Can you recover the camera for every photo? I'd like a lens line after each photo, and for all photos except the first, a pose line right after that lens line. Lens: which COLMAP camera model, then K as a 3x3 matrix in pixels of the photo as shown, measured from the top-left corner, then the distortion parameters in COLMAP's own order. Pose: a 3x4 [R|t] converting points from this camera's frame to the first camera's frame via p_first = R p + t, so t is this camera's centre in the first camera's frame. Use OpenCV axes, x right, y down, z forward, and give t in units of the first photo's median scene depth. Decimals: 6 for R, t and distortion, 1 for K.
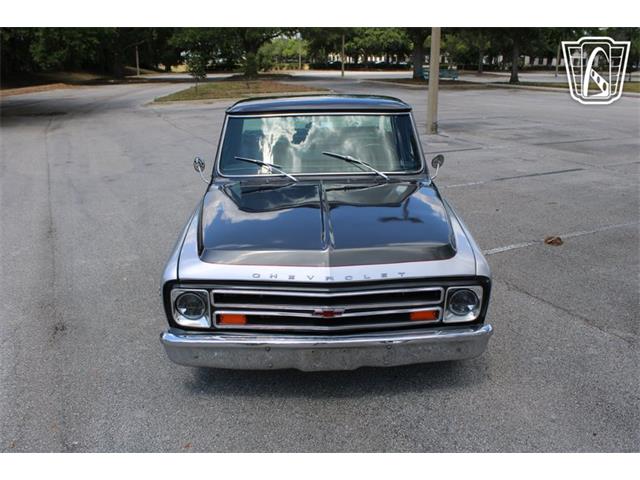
lens RADIAL K [[568.4, 0, 318.1], [0, 568.4, 227.9], [0, 0, 1]] dist [-0.158922, 0.158183]
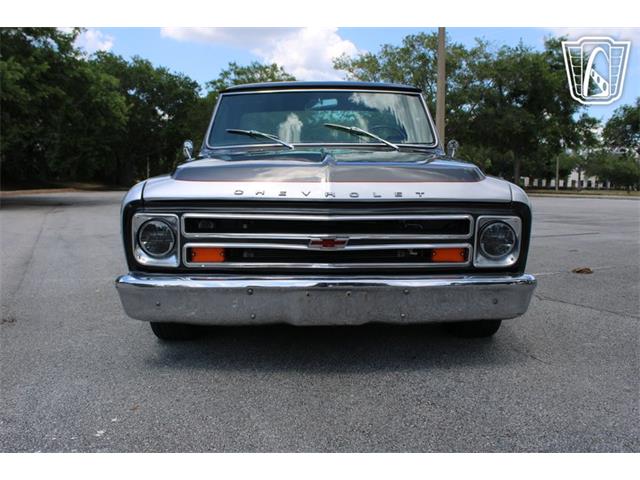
lens RADIAL K [[568.4, 0, 318.1], [0, 568.4, 227.9], [0, 0, 1]] dist [-0.158922, 0.158183]
pose [[0.999908, 0.009848, -0.009293, 0.010504], [-0.011545, 0.978677, -0.205080, 0.282502], [0.007076, 0.205168, 0.978701, 0.216403]]
